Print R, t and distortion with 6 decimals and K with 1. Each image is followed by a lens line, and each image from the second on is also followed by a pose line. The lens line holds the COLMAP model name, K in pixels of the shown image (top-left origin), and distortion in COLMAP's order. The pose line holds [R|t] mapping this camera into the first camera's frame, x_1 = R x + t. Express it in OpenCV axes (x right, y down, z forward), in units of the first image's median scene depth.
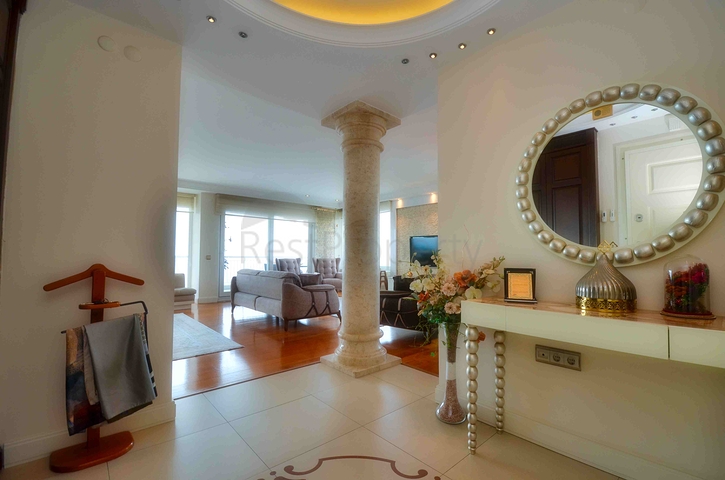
lens RADIAL K [[319.2, 0, 379.3], [0, 319.2, 243.0], [0, 0, 1]] dist [0.010950, -0.019471]
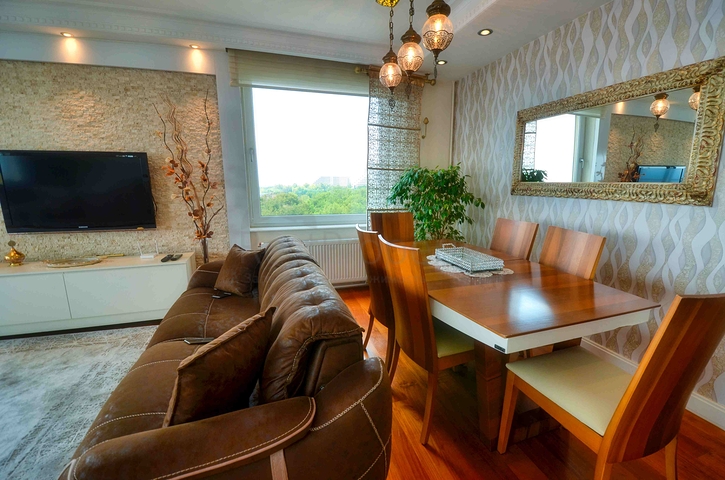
lens RADIAL K [[319.2, 0, 379.3], [0, 319.2, 243.0], [0, 0, 1]] dist [0.010950, -0.019471]
pose [[0.423074, -0.169544, 0.890092, -0.041269], [-0.040321, 0.977842, 0.205424, -0.007043], [-0.905198, -0.122799, 0.406863, 0.473741]]
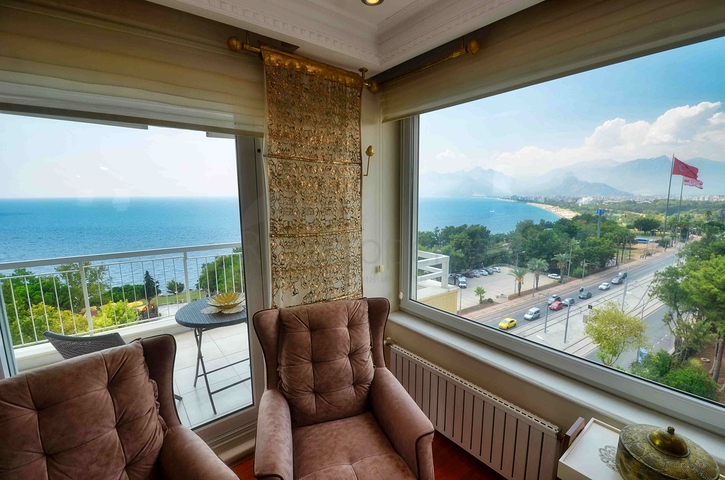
lens RADIAL K [[319.2, 0, 379.3], [0, 319.2, 243.0], [0, 0, 1]] dist [0.010950, -0.019471]
pose [[0.998131, 0.004843, -0.060919, -0.140606], [0.006920, 0.981486, 0.191409, -0.042092], [0.060718, -0.191473, 0.979618, 0.965827]]
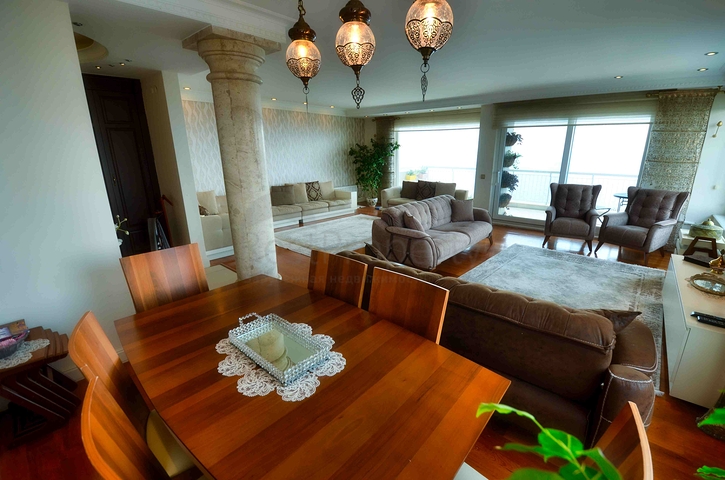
lens RADIAL K [[319.2, 0, 379.3], [0, 319.2, 243.0], [0, 0, 1]] dist [0.010950, -0.019471]
pose [[0.108222, 0.276882, -0.954790, 0.399542], [0.041037, 0.958368, 0.282571, -0.047879], [0.993279, -0.069762, 0.092354, 0.559539]]
